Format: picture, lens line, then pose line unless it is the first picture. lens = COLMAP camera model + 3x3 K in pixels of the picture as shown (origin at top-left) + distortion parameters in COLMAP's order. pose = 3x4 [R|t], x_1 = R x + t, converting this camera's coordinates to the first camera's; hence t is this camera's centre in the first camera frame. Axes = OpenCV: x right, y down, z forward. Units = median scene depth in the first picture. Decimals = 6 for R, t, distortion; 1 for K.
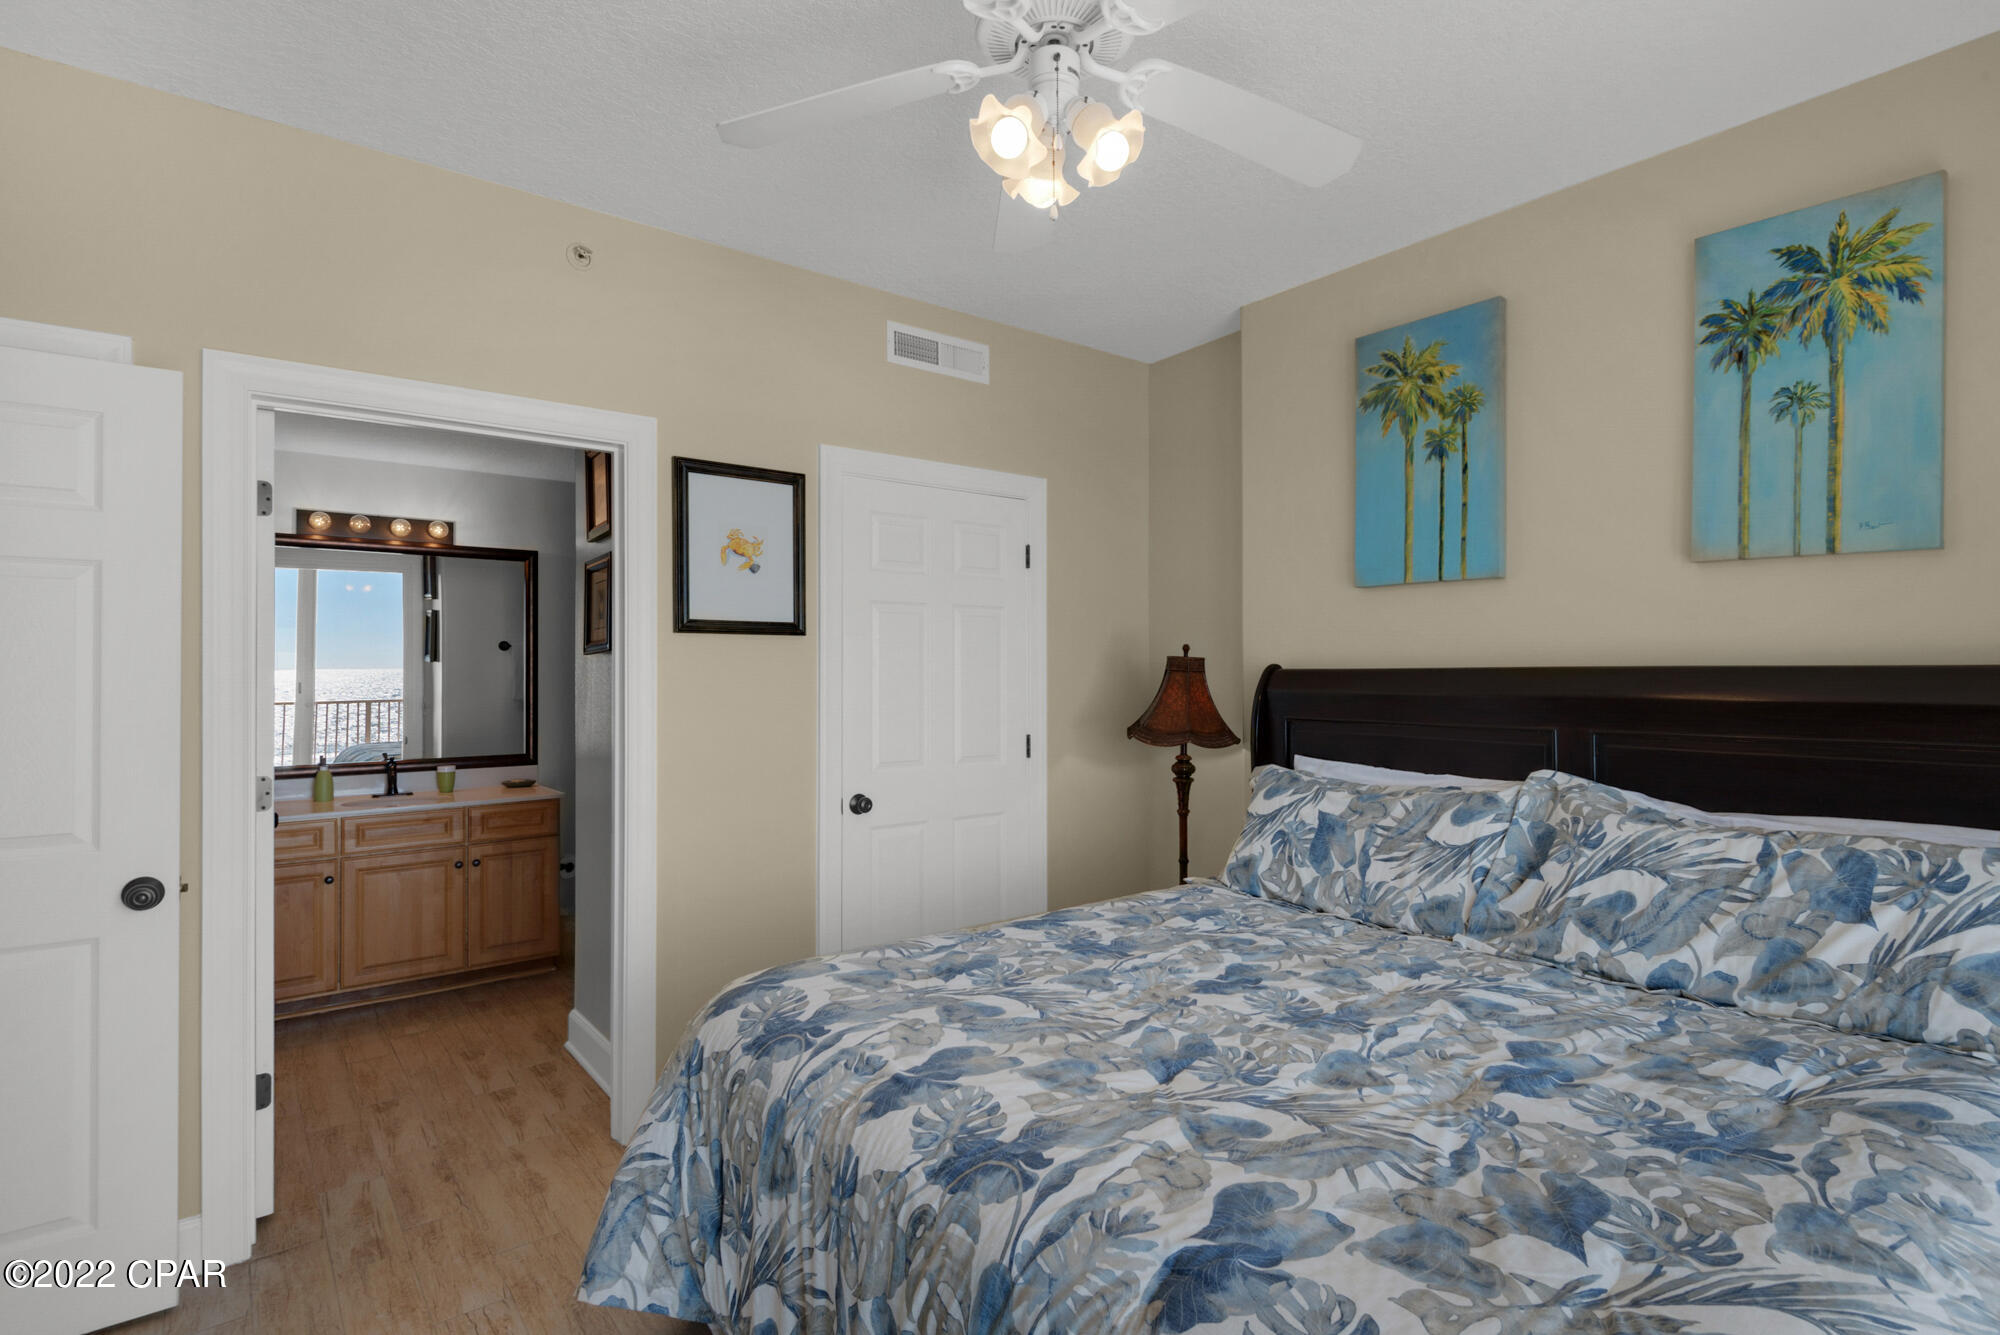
lens RADIAL K [[977.6, 0, 1000.0], [0, 977.6, 667.5], [0, 0, 1]] dist [-0.000324, -0.000140]
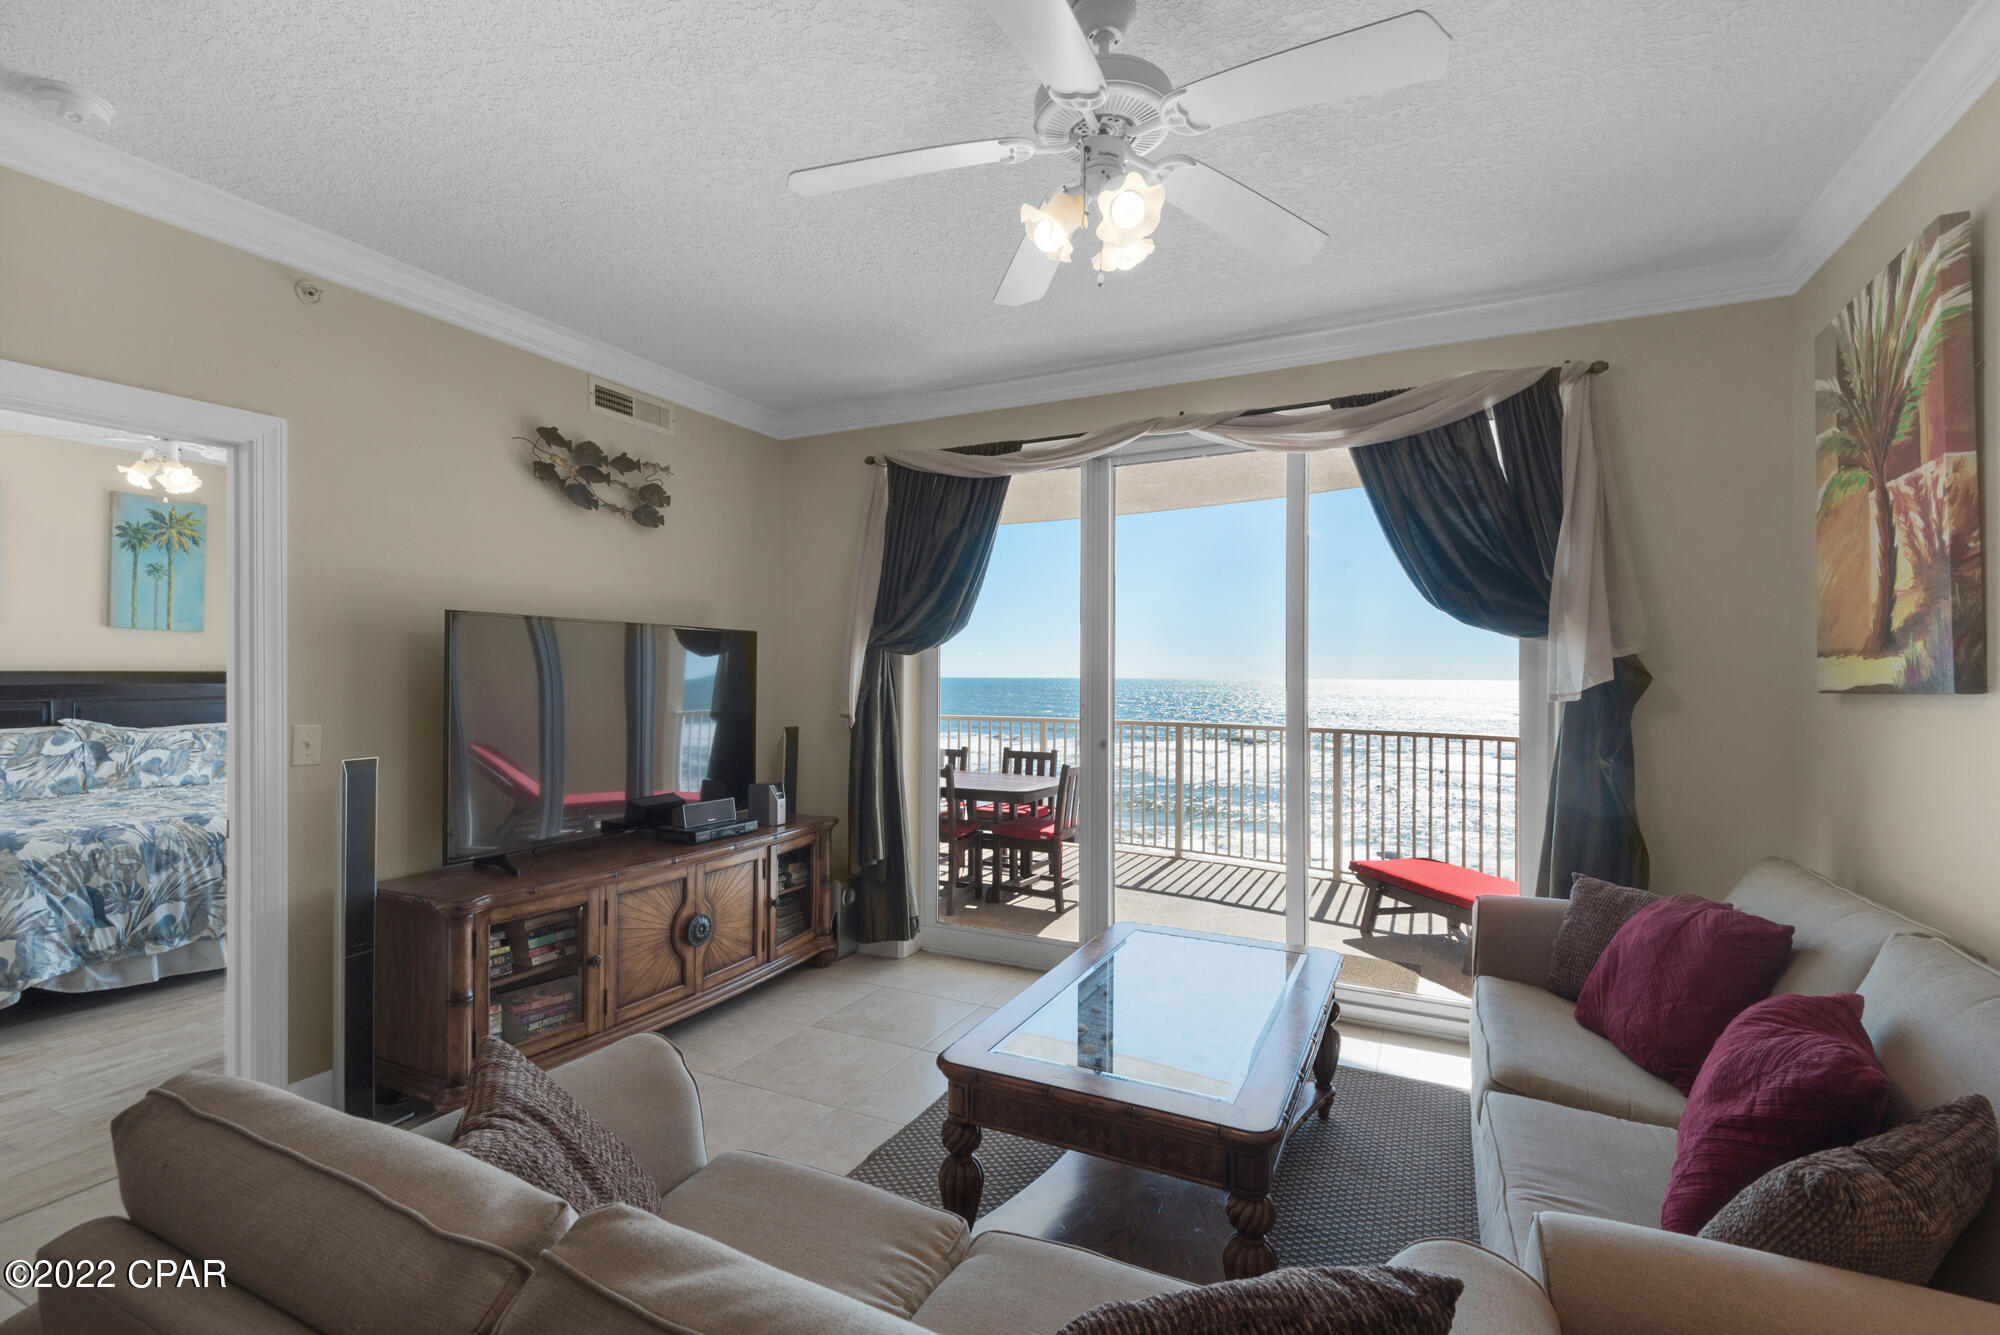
lens RADIAL K [[908.6, 0, 1000.0], [0, 908.6, 667.5], [0, 0, 1]] dist [0.000268, 0.000017]
pose [[-0.432671, 0.002987, 0.901547, -2.281655], [-0.004864, 0.999972, -0.005648, -0.008131], [-0.901539, -0.006829, -0.432645, 0.009949]]
